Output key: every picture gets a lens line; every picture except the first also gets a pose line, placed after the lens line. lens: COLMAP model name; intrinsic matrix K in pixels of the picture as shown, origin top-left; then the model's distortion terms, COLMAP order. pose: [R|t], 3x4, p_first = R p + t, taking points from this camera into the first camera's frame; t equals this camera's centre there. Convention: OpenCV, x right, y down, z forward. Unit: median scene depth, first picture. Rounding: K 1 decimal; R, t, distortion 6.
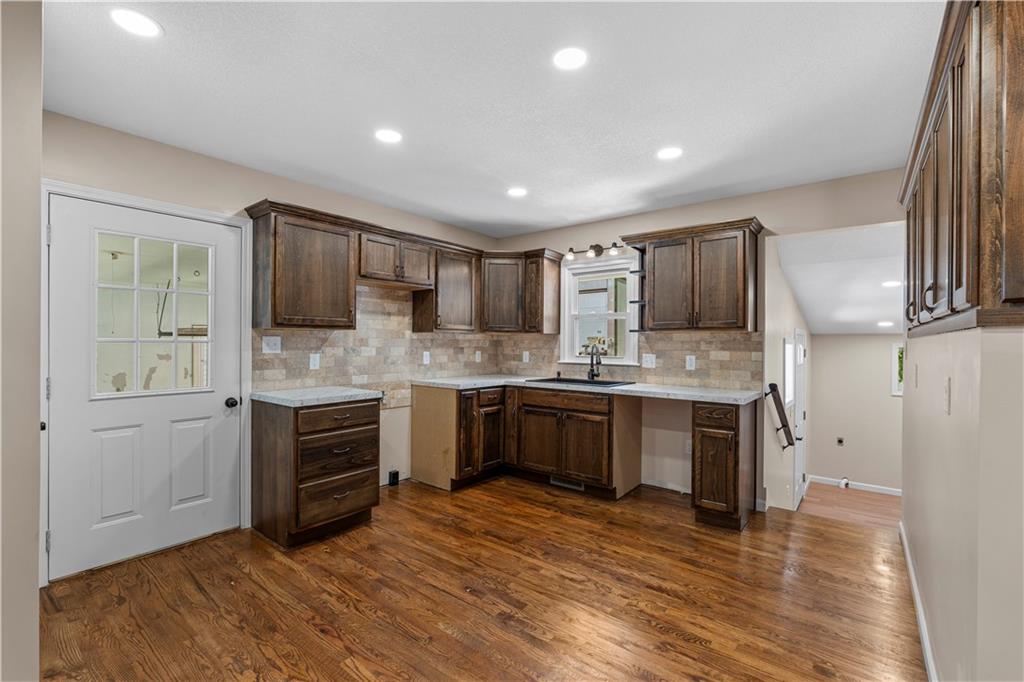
lens RADIAL K [[447.7, 0, 509.9], [0, 447.7, 338.4], [0, 0, 1]] dist [-0.006281, 0.001130]
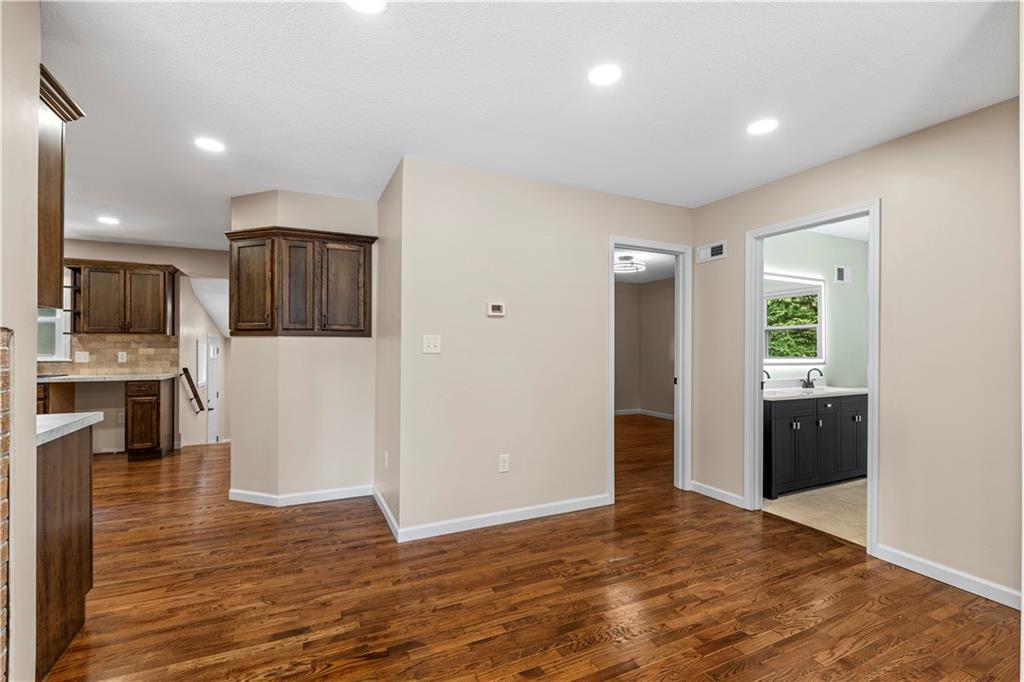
lens RADIAL K [[447.7, 0, 509.0], [0, 447.7, 347.1], [0, 0, 1]] dist [-0.006281, 0.001130]
pose [[0.439873, -0.003758, 0.898052, -0.303584], [-0.001971, 0.999985, 0.005150, 0.013585], [-0.898058, -0.004035, 0.439859, -0.670915]]
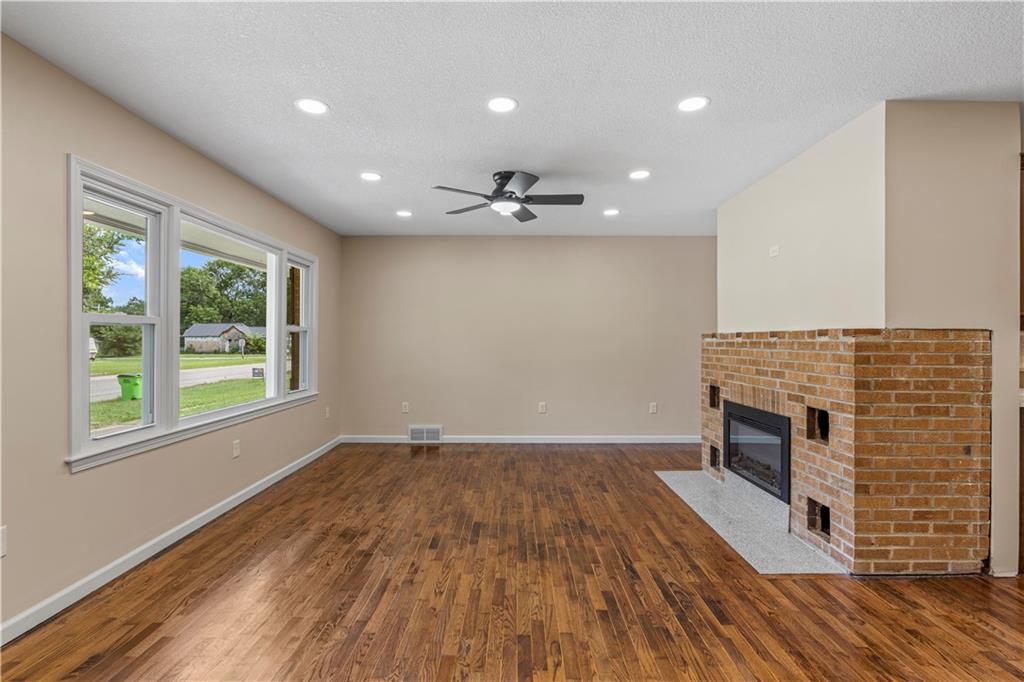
lens RADIAL K [[479.6, 0, 513.4], [0, 479.6, 339.6], [0, 0, 1]] dist [-0.002497, 0.001350]
pose [[0.624246, -0.003588, -0.781219, -0.059474], [0.003082, 0.999993, -0.002130, 0.013718], [0.781221, -0.001078, 0.624253, -1.053009]]
